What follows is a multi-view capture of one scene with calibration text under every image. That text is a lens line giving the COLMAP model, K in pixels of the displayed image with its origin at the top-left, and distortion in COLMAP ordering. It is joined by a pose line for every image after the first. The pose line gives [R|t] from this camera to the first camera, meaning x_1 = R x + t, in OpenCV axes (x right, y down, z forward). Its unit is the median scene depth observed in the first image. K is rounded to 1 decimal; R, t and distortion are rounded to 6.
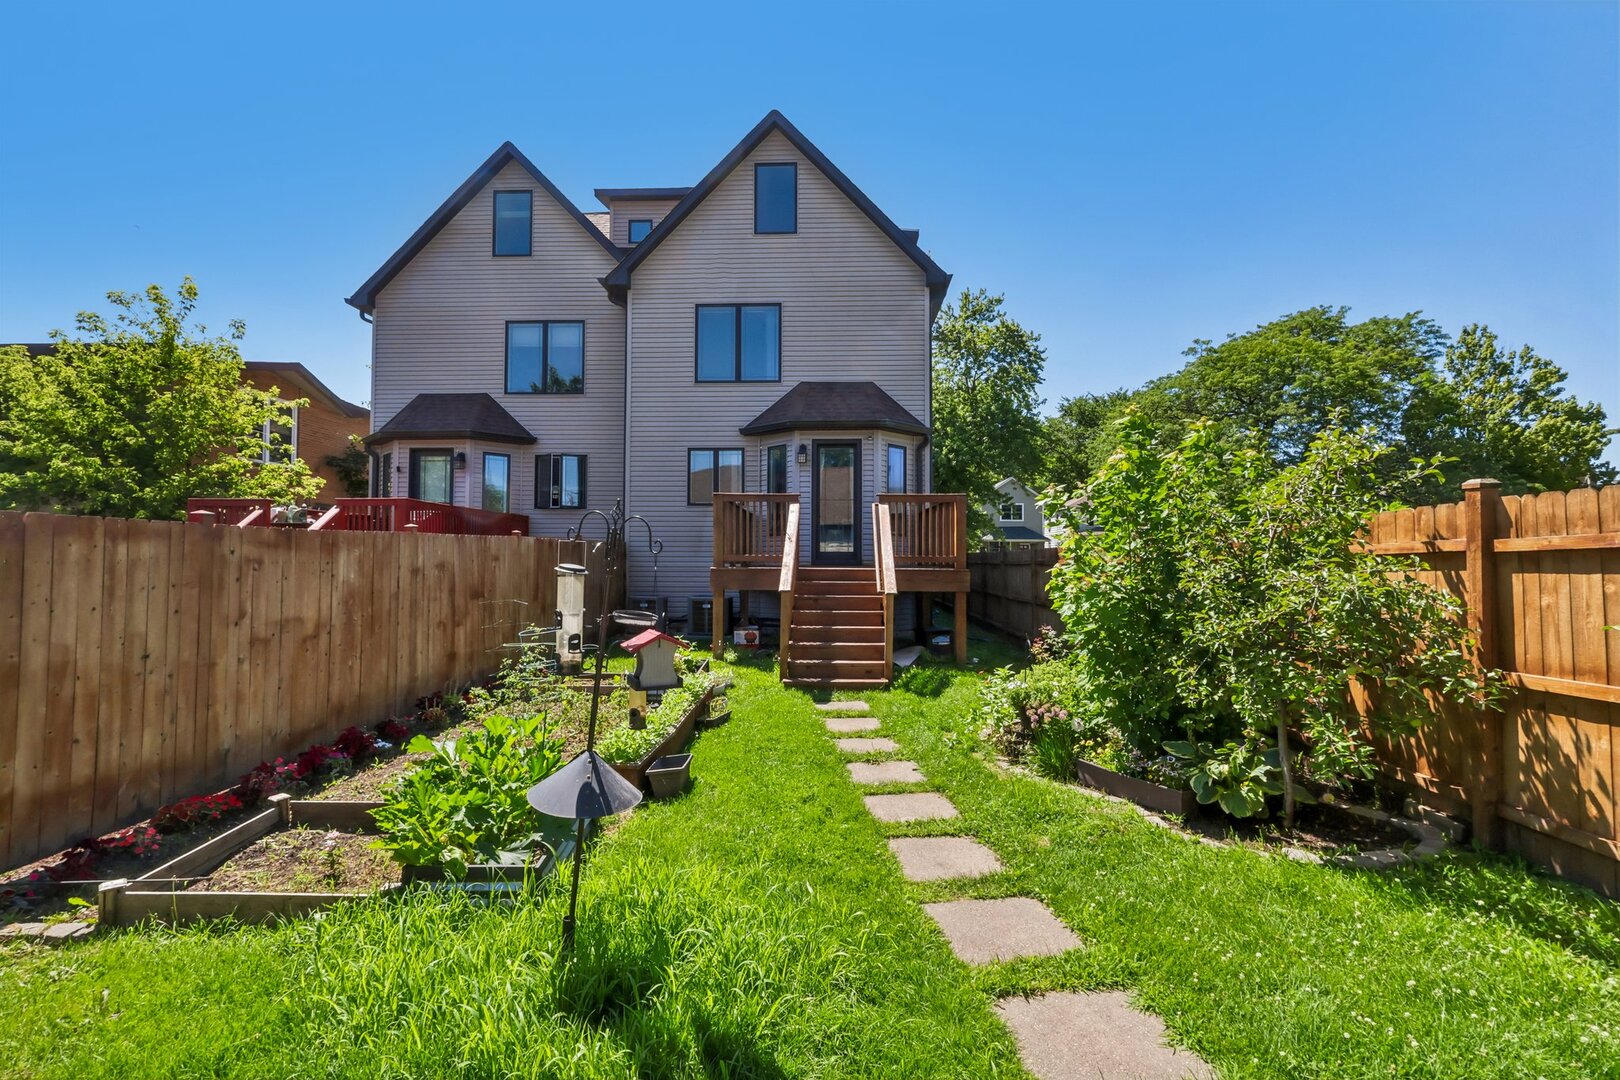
lens RADIAL K [[754.2, 0, 804.7], [0, 754.2, 537.4], [0, 0, 1]] dist [-0.000755, 0.000074]
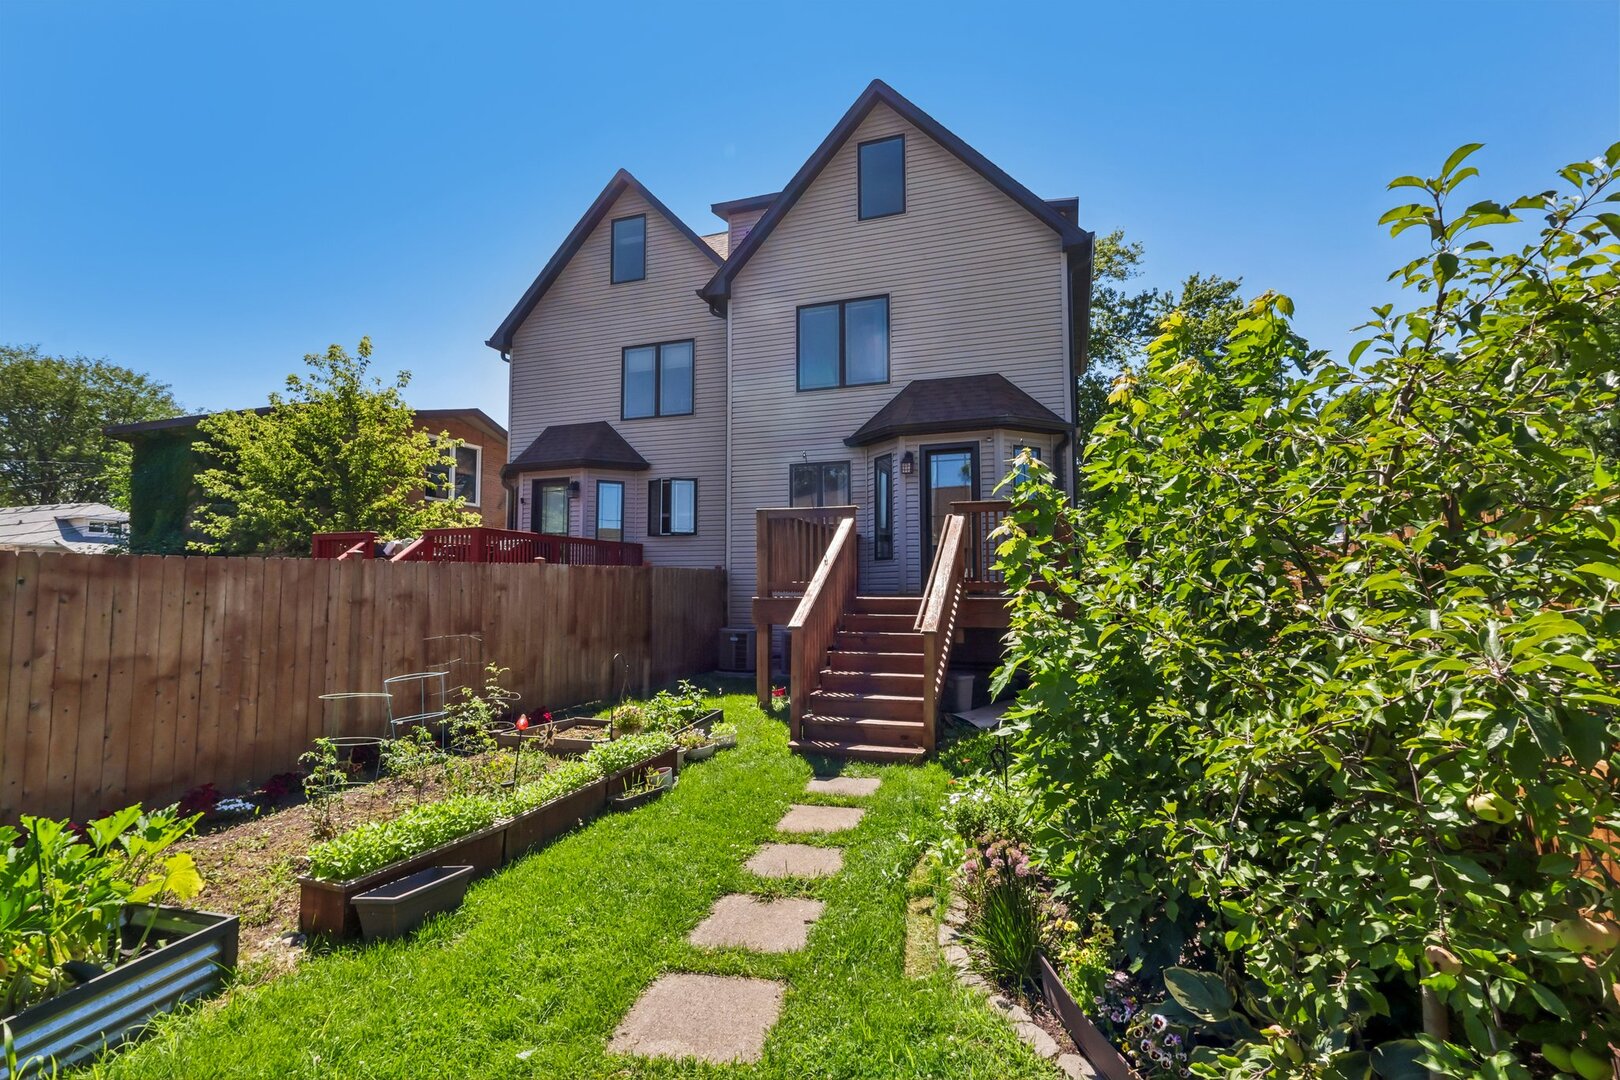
lens RADIAL K [[750.4, 0, 810.0], [0, 750.4, 540.0], [0, 0, 1]] dist [-0.002102, 0.000477]
pose [[0.955579, -0.024344, -0.293730, 0.128856], [0.014017, 0.999209, -0.037212, 0.005566], [0.294403, 0.031442, 0.955164, 0.150376]]
